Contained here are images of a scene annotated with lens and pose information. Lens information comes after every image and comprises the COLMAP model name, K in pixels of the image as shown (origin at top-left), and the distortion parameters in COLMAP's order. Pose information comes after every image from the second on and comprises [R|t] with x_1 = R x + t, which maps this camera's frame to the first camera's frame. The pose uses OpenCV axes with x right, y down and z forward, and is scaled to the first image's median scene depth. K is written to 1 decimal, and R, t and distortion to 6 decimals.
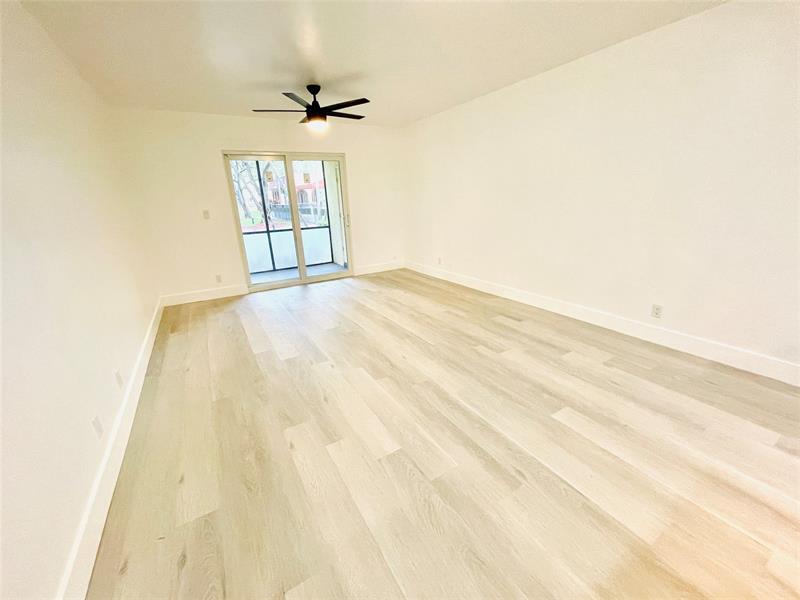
lens RADIAL K [[321.0, 0, 390.7], [0, 321.0, 299.0], [0, 0, 1]] dist [-0.001184, 0.000364]
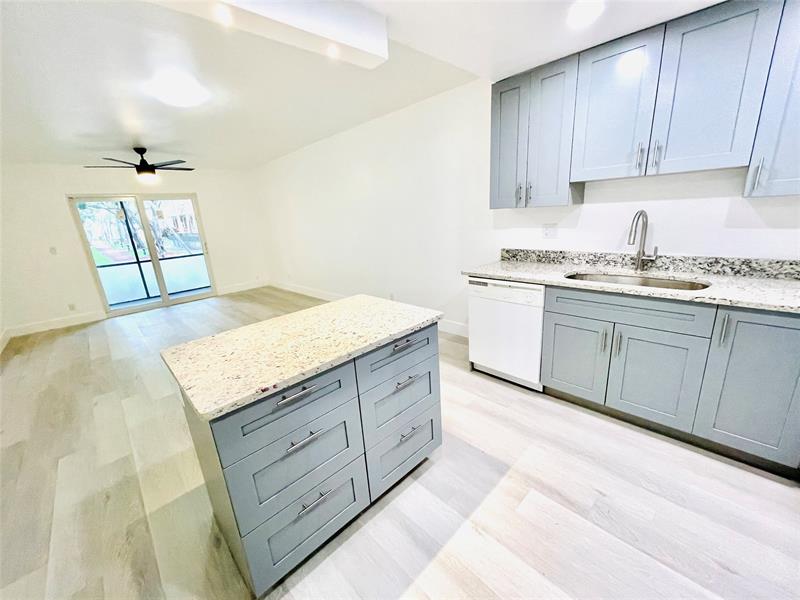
lens RADIAL K [[321.0, 0, 396.7], [0, 321.0, 299.7], [0, 0, 1]] dist [-0.001184, 0.000364]
pose [[0.971193, -0.088529, 0.221240, 0.397120], [0.101052, 0.993821, -0.045922, 0.095556], [-0.215808, 0.066955, 0.974138, -0.409177]]
